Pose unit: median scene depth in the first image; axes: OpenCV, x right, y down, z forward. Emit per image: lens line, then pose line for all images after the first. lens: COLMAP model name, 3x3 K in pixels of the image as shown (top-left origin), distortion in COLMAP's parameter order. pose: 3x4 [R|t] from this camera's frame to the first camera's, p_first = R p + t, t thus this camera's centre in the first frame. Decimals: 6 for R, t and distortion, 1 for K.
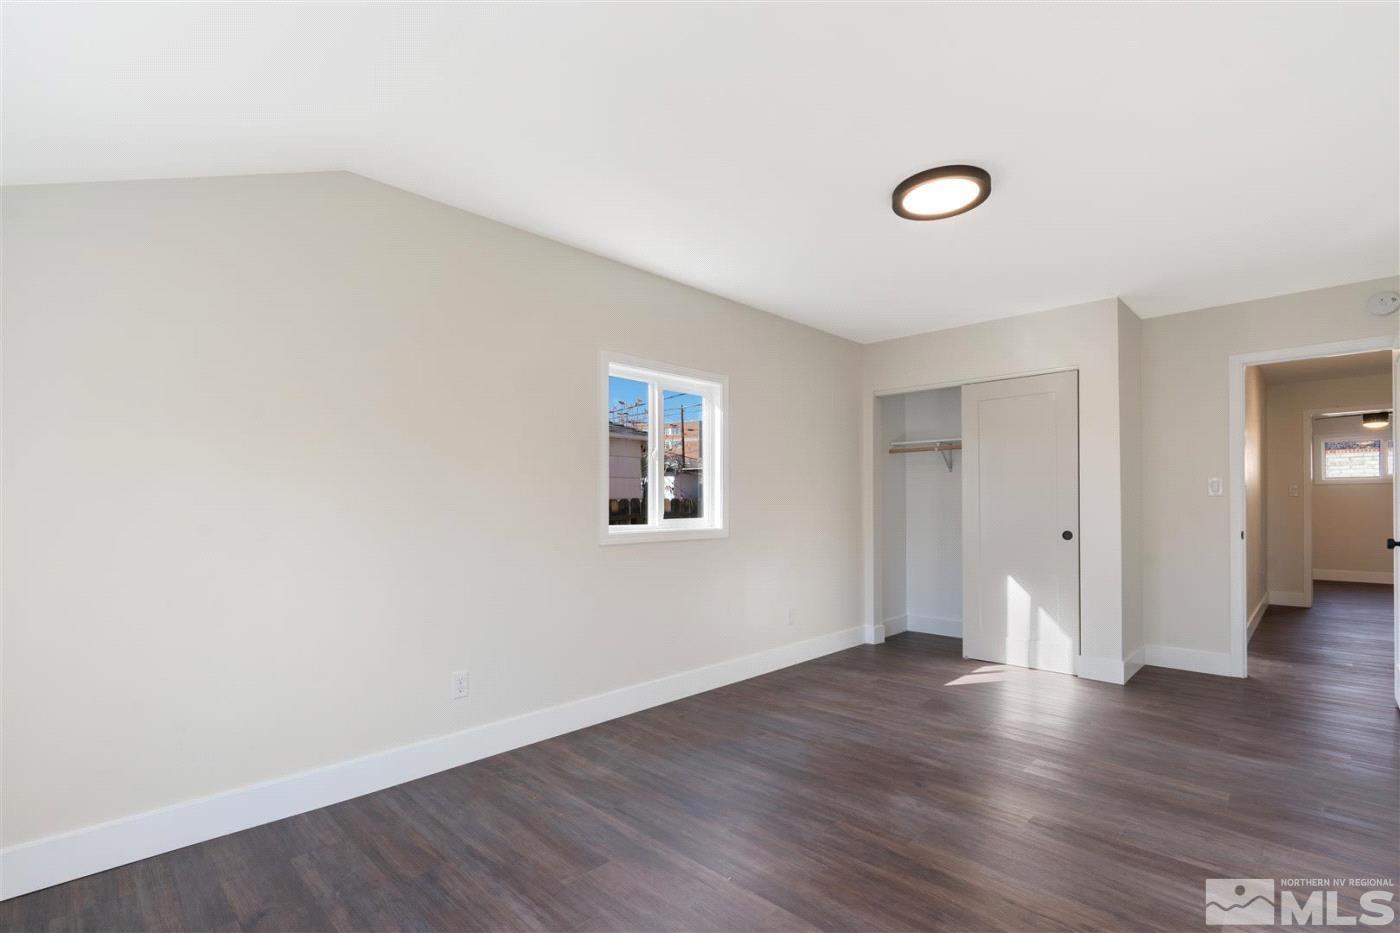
lens RADIAL K [[636.0, 0, 687.3], [0, 636.0, 503.1], [0, 0, 1]] dist [-0.010576, 0.001608]
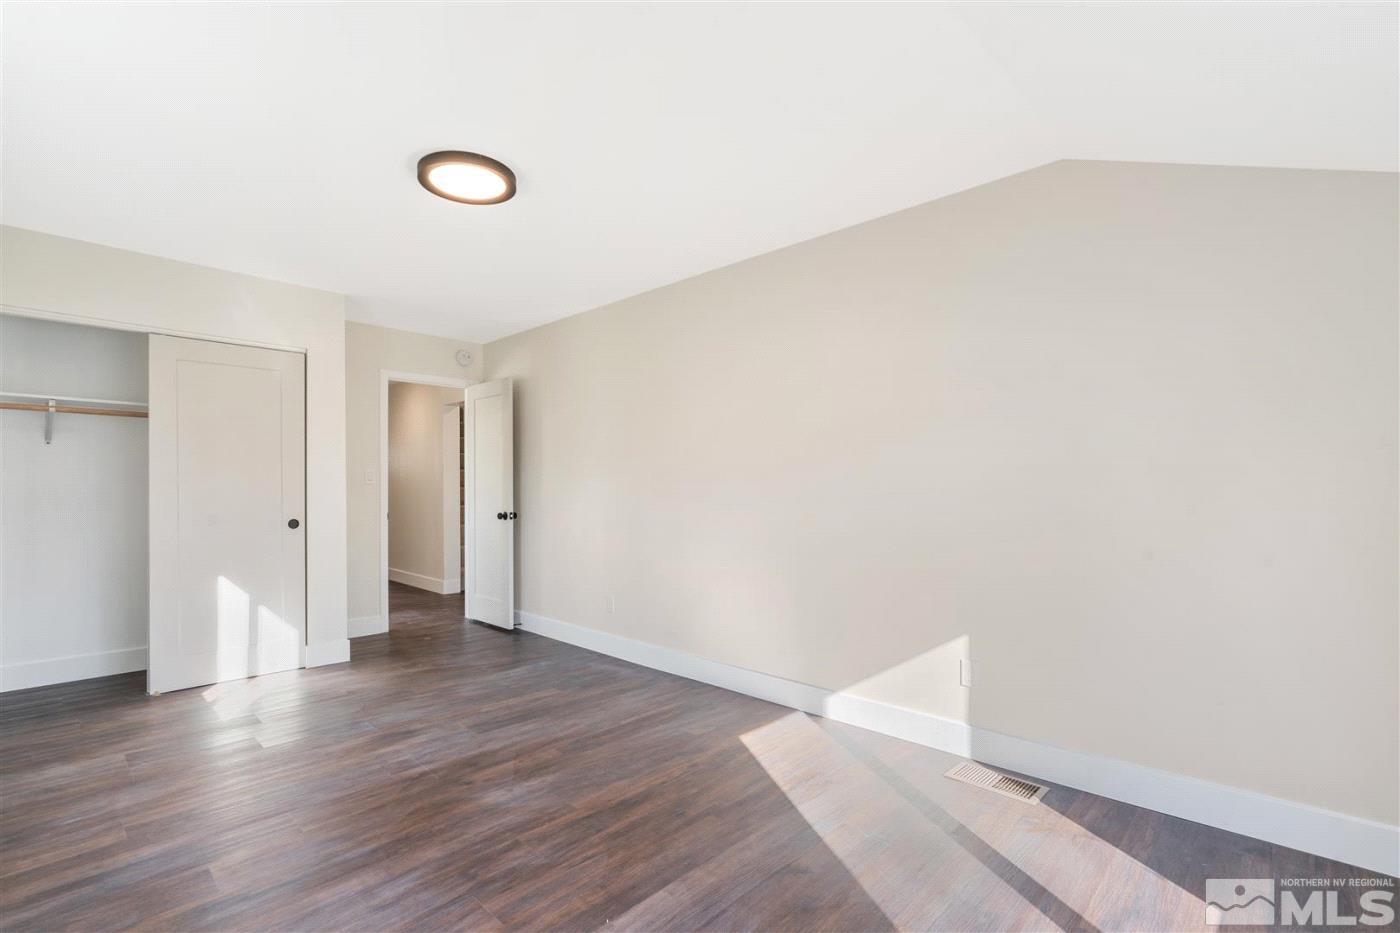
lens RADIAL K [[636.0, 0, 704.6], [0, 636.0, 472.0], [0, 0, 1]] dist [-0.010576, 0.001608]
pose [[-0.029233, 0.029192, 0.999146, -0.411745], [-0.001217, 0.999572, -0.029240, 0.000488], [-0.999572, -0.002071, -0.029185, 0.446925]]
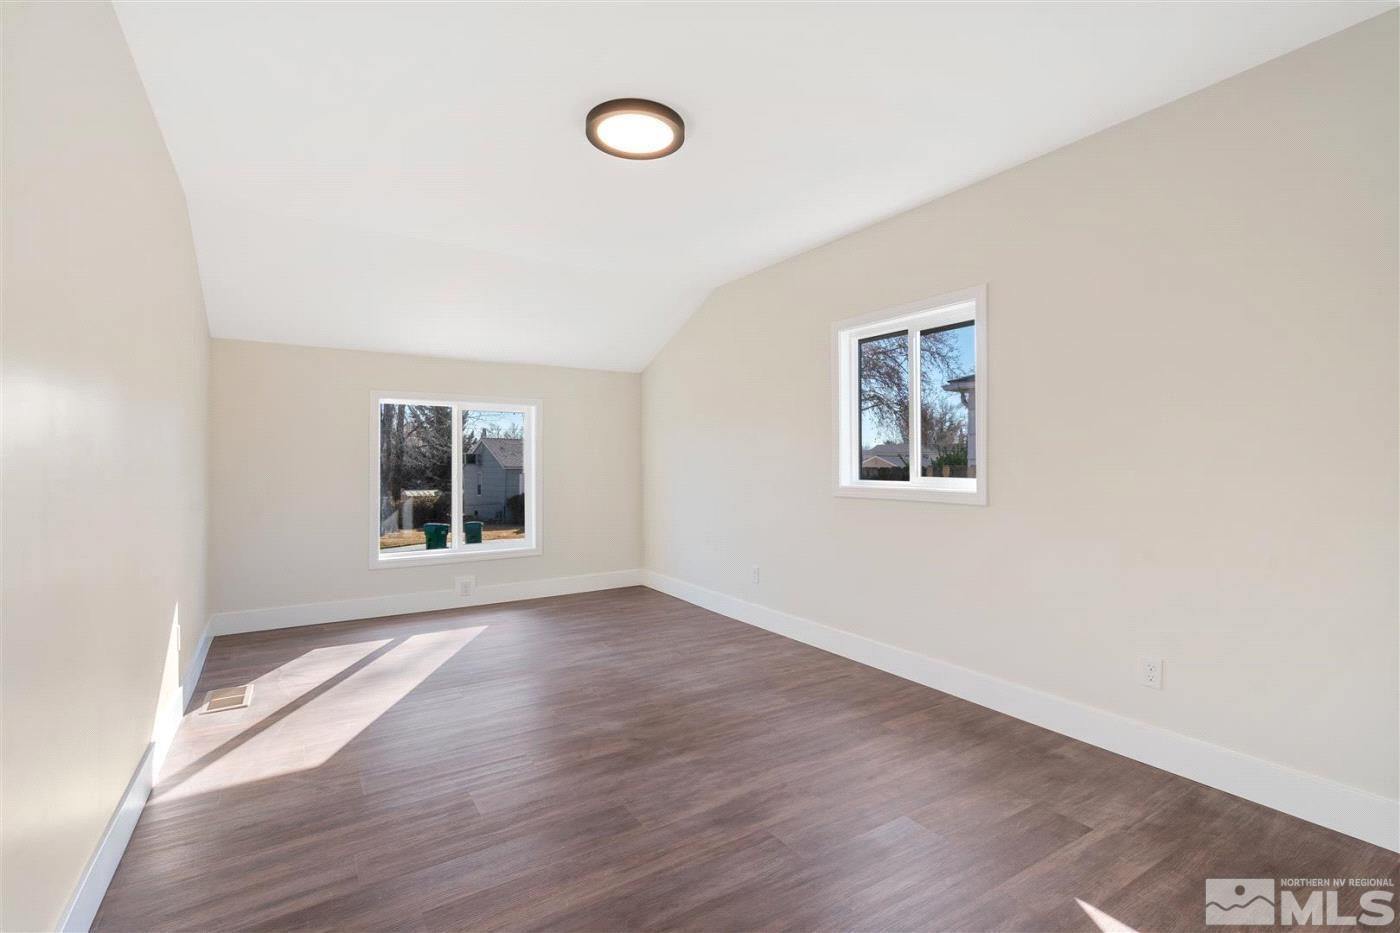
lens RADIAL K [[636.0, 0, 700.1], [0, 636.0, 463.2], [0, 0, 1]] dist [-0.010576, 0.001608]
pose [[-0.206112, 0.006872, -0.978504, 0.884364], [0.002651, 0.999976, 0.006464, -0.000070], [0.978525, -0.001262, -0.206125, 0.872262]]
